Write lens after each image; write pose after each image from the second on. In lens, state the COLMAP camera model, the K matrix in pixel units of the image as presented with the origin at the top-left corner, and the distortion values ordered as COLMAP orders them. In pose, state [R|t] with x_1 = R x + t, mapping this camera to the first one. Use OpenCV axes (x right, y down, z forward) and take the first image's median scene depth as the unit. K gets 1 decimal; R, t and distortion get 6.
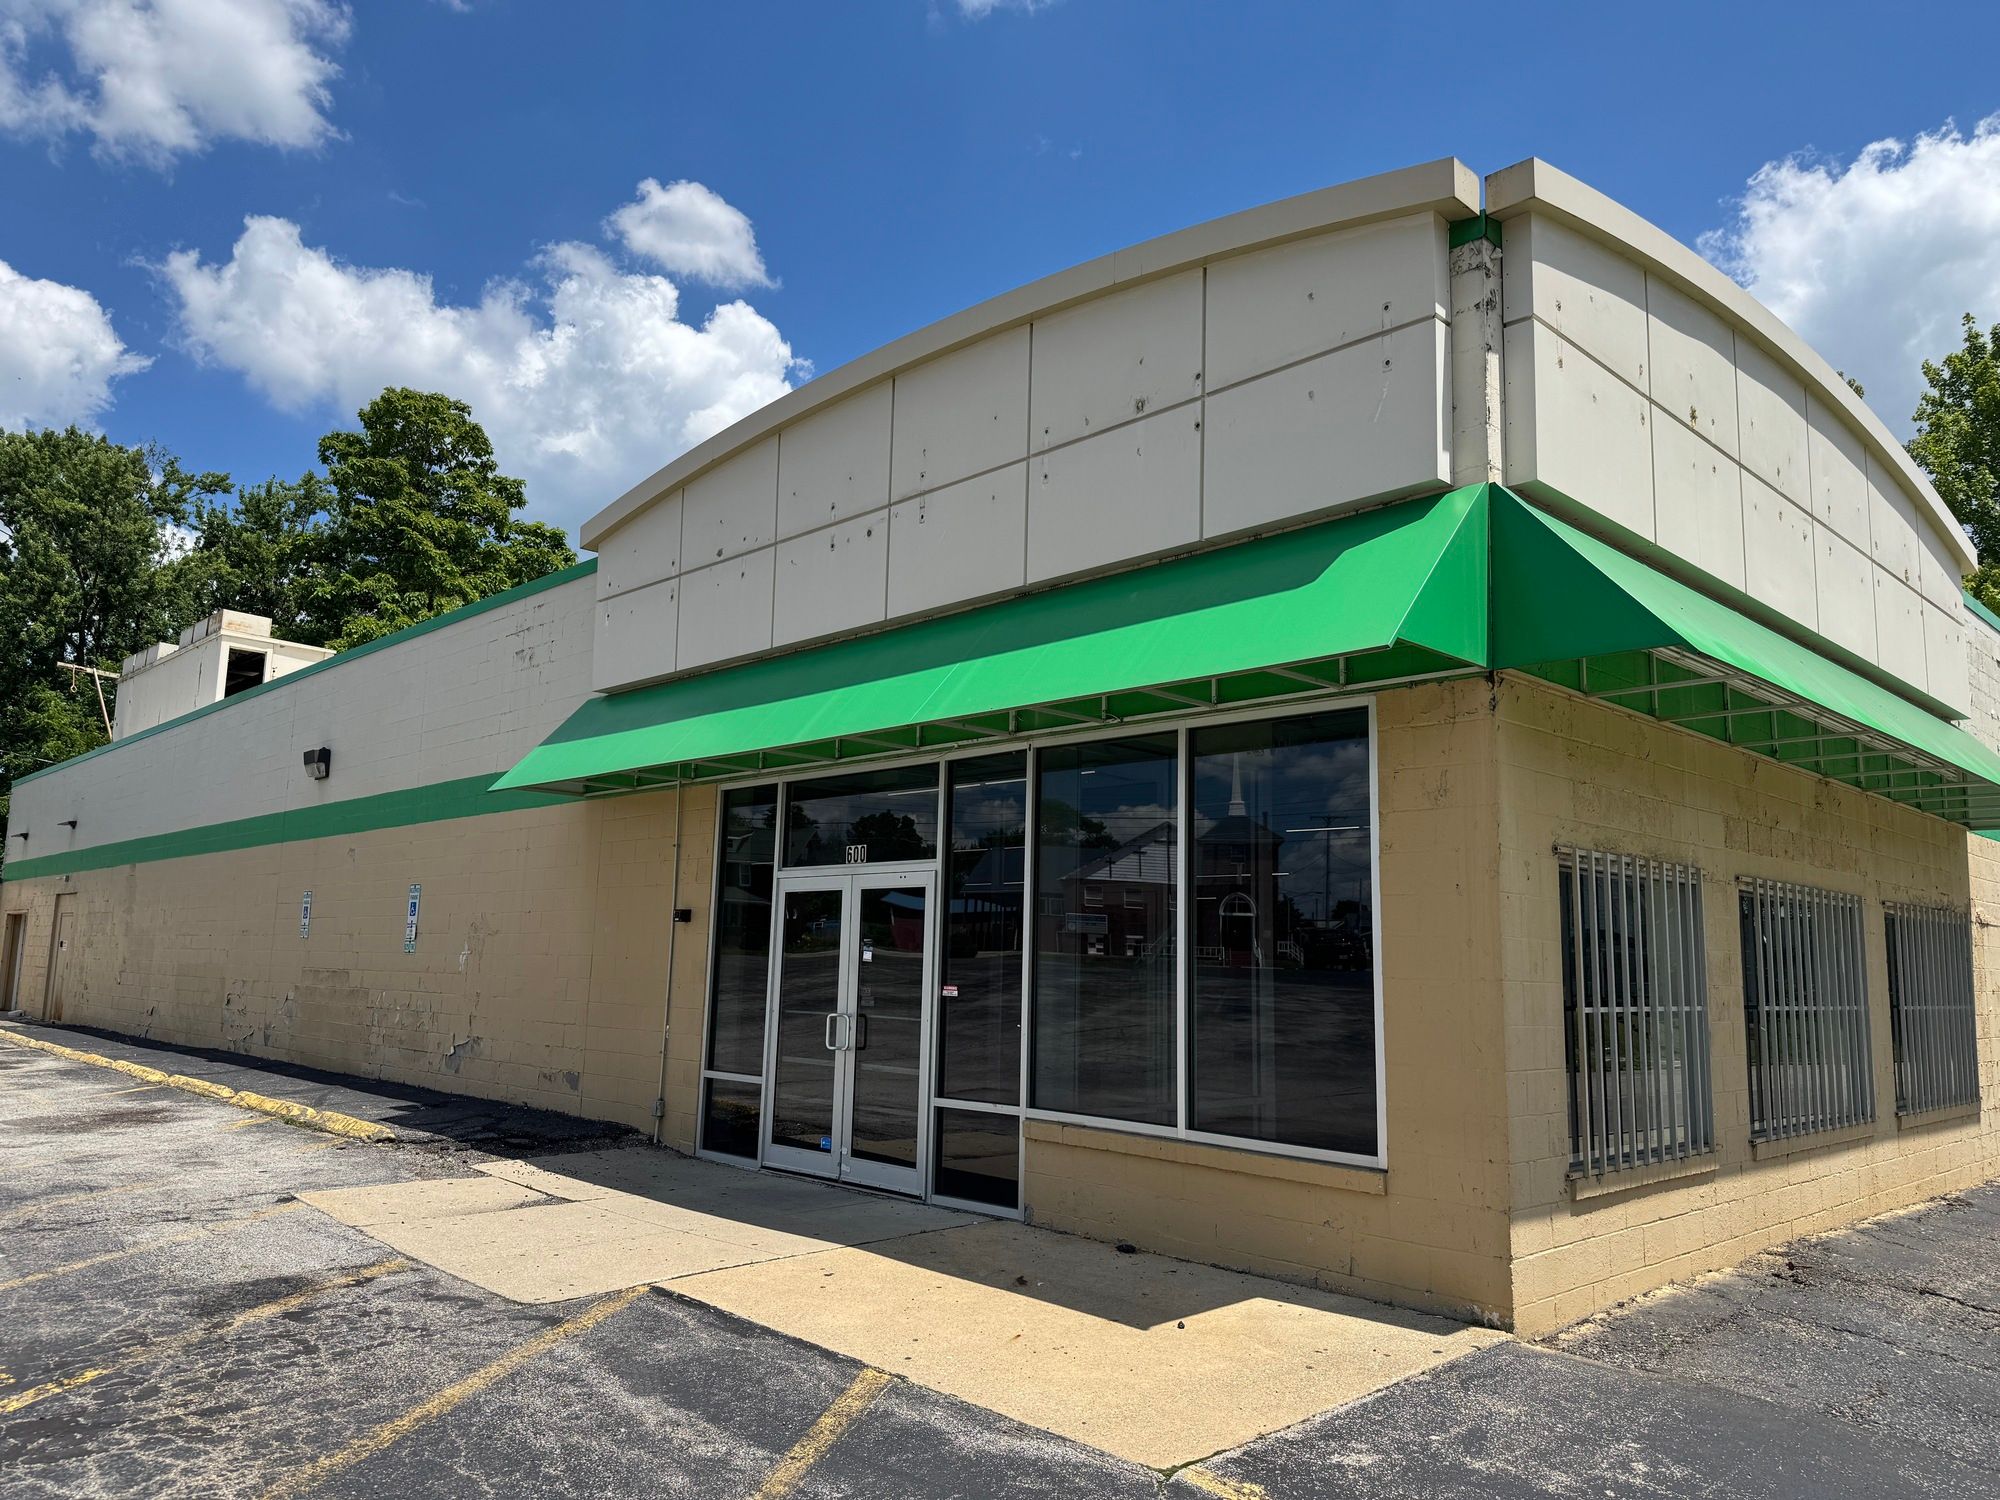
lens RADIAL K [[1406.3, 0, 1000.0], [0, 1406.3, 750.0], [0, 0, 1]] dist [0.042709, -0.046670]
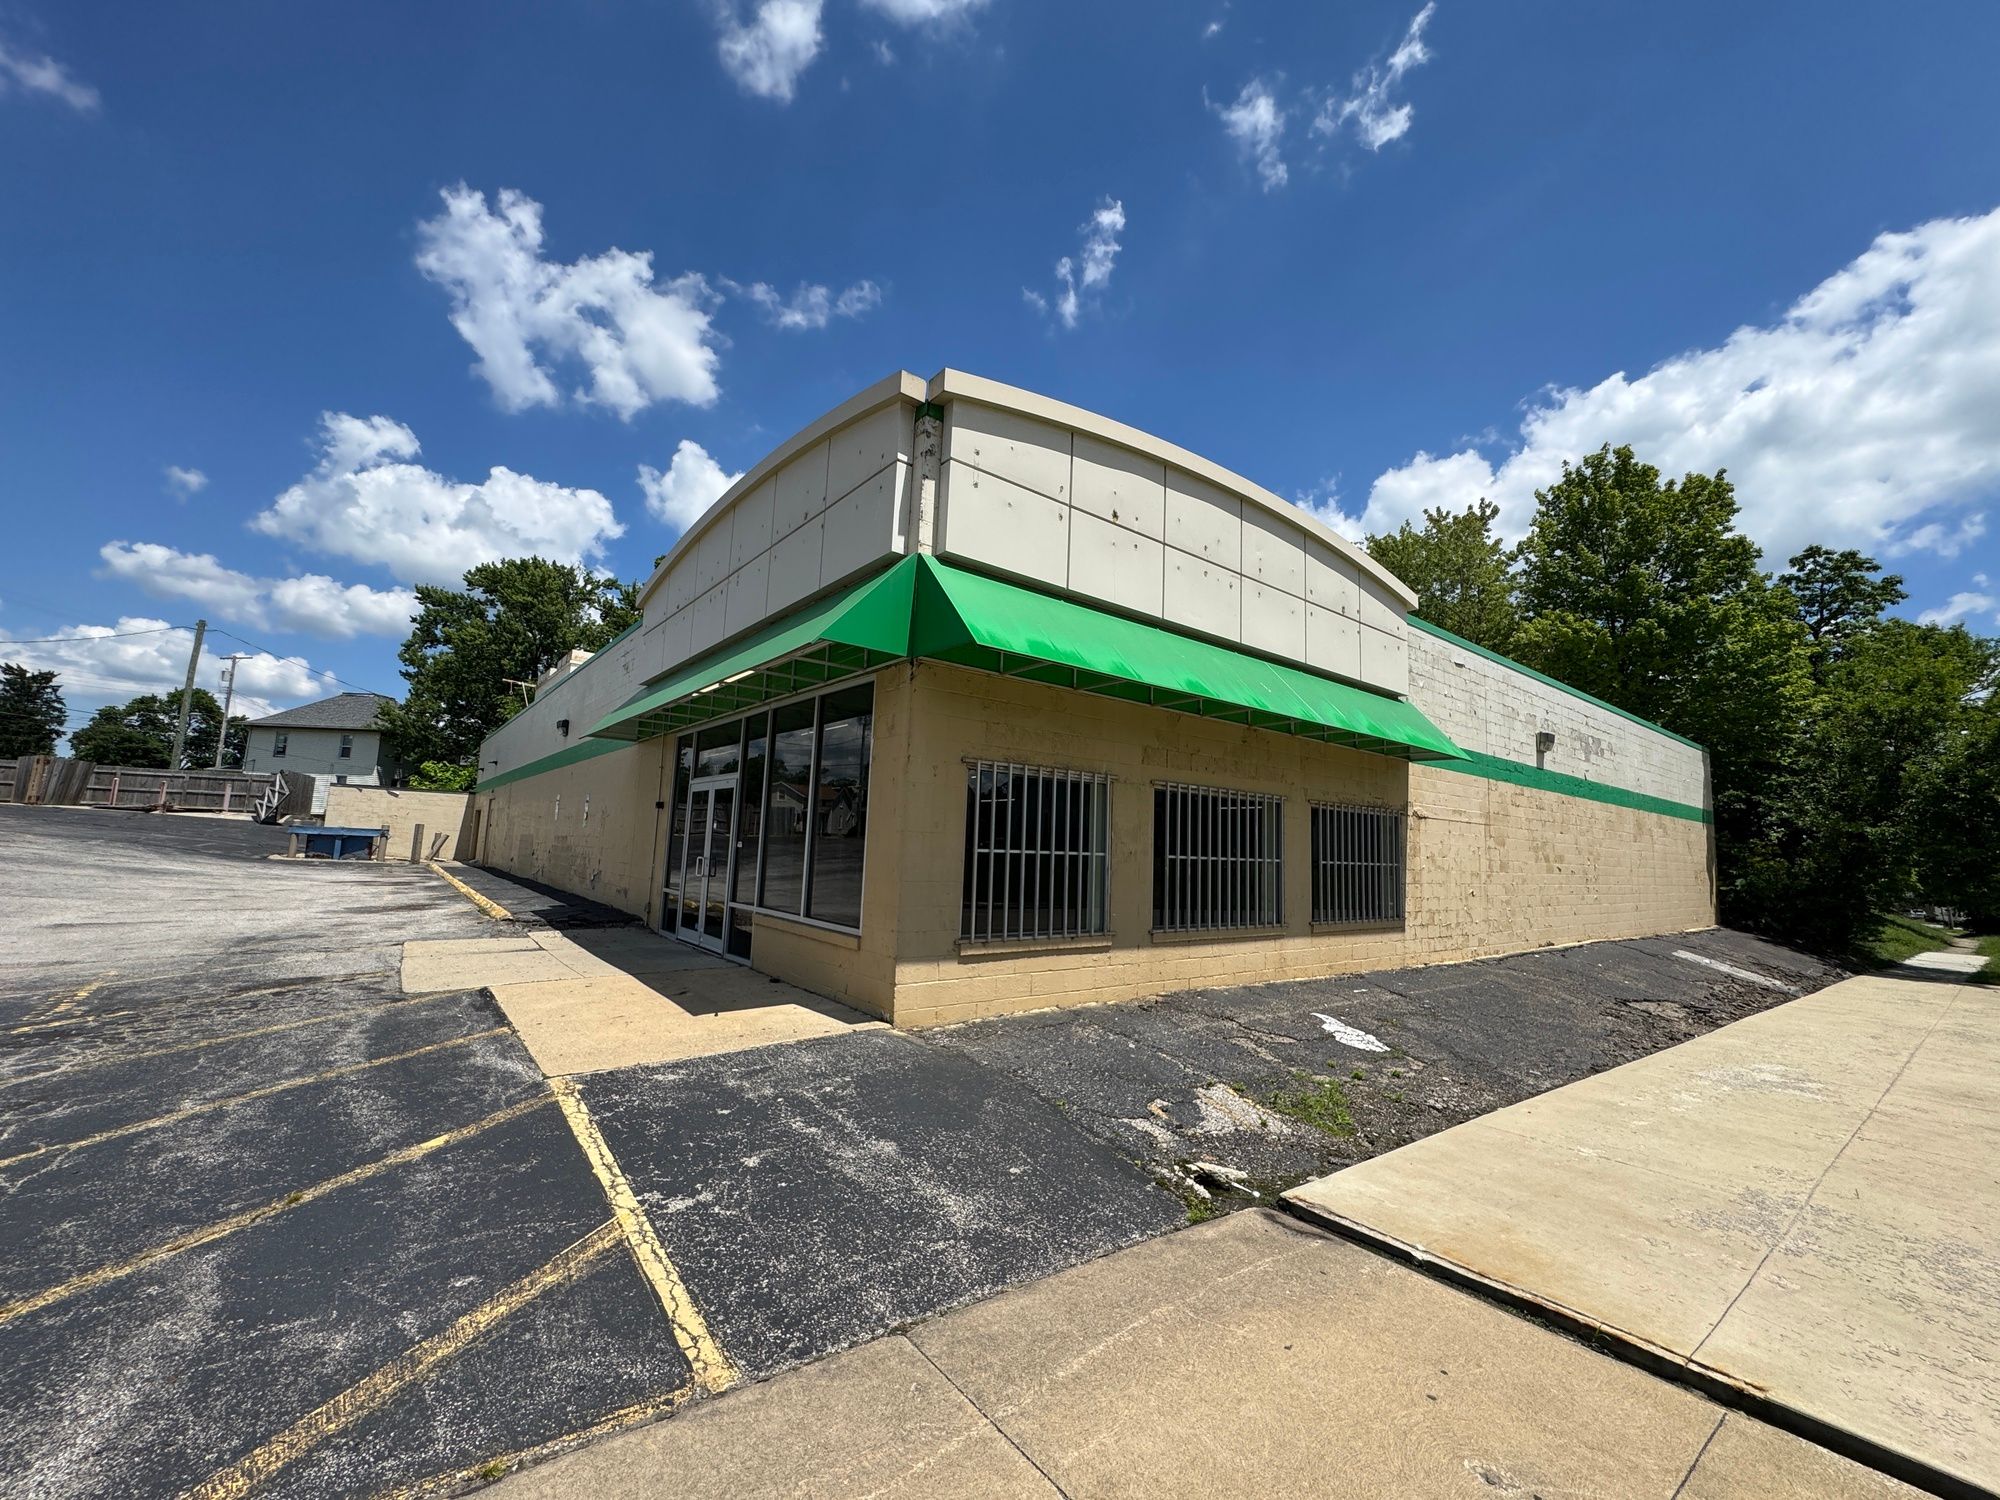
lens RADIAL K [[795.1, 0, 1006.4], [0, 795.1, 742.7], [0, 0, 1]] dist [-0.000328, 0.000023]
pose [[0.994948, 0.000475, -0.100391, 0.437747], [0.001171, 0.999866, 0.016332, 0.026113], [0.100385, -0.016367, 0.994814, 0.011050]]
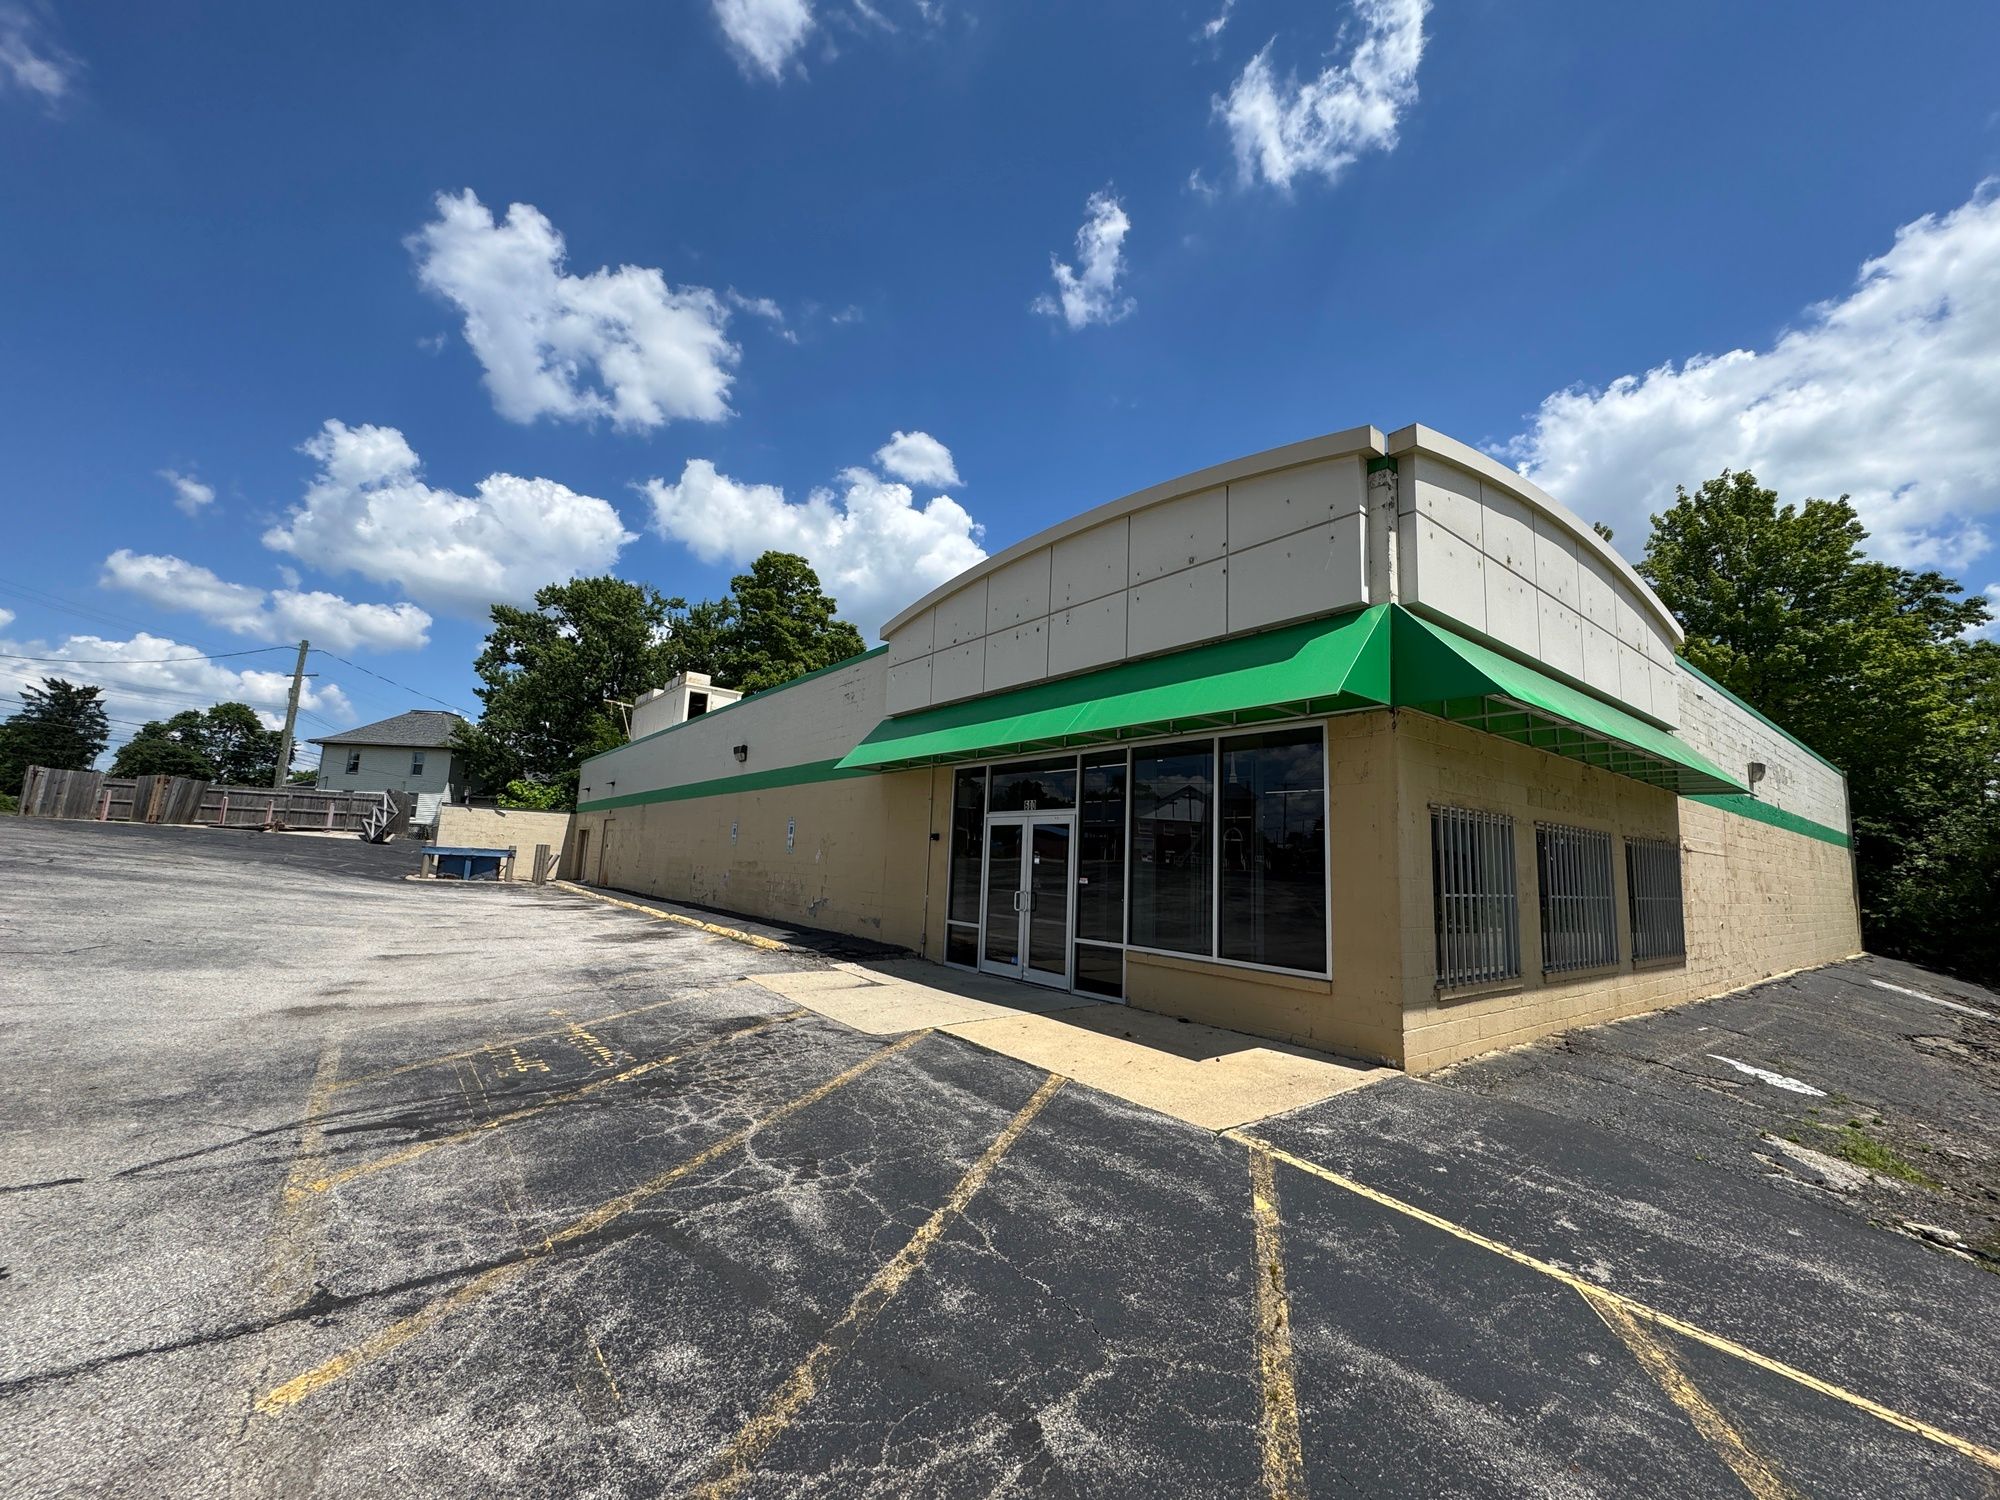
lens RADIAL K [[795.1, 0, 1006.4], [0, 795.1, 742.7], [0, 0, 1]] dist [-0.000328, 0.000023]
pose [[0.994408, 0.000798, -0.105608, -0.027807], [-0.000974, 0.999998, -0.001611, -0.006233], [0.105606, 0.001705, 0.994407, -0.049455]]
